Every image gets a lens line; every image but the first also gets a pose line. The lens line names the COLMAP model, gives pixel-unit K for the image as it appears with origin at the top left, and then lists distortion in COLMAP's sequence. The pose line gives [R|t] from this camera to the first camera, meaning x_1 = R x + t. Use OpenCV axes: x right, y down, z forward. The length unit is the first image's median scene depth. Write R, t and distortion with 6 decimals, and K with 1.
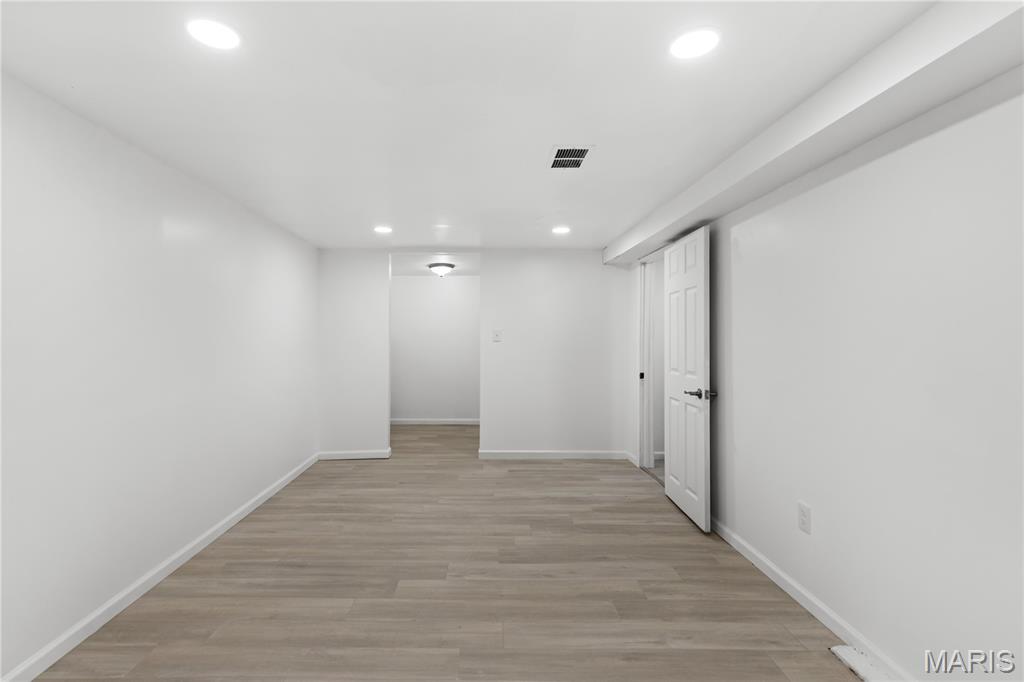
lens RADIAL K [[470.6, 0, 507.7], [0, 470.6, 337.7], [0, 0, 1]] dist [-0.005325, -0.000097]
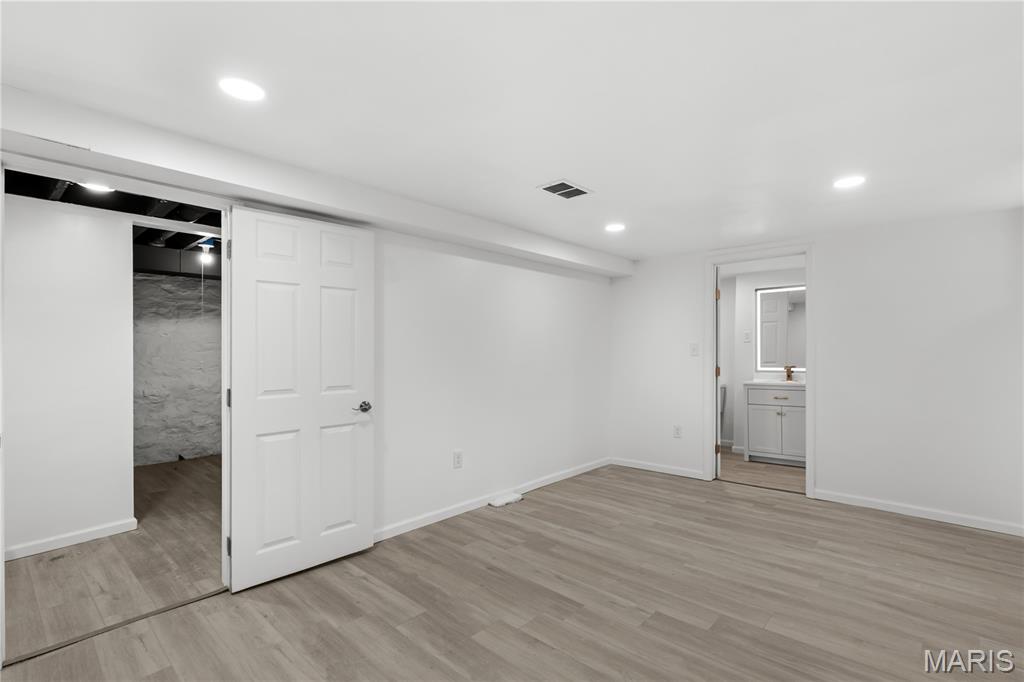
lens RADIAL K [[470.6, 0, 510.8], [0, 470.6, 347.1], [0, 0, 1]] dist [-0.005325, -0.000097]
pose [[-0.699235, 0.001448, 0.714891, -0.580886], [0.000699, 0.999999, -0.001342, 0.007181], [-0.714892, -0.000439, -0.699235, 1.824603]]
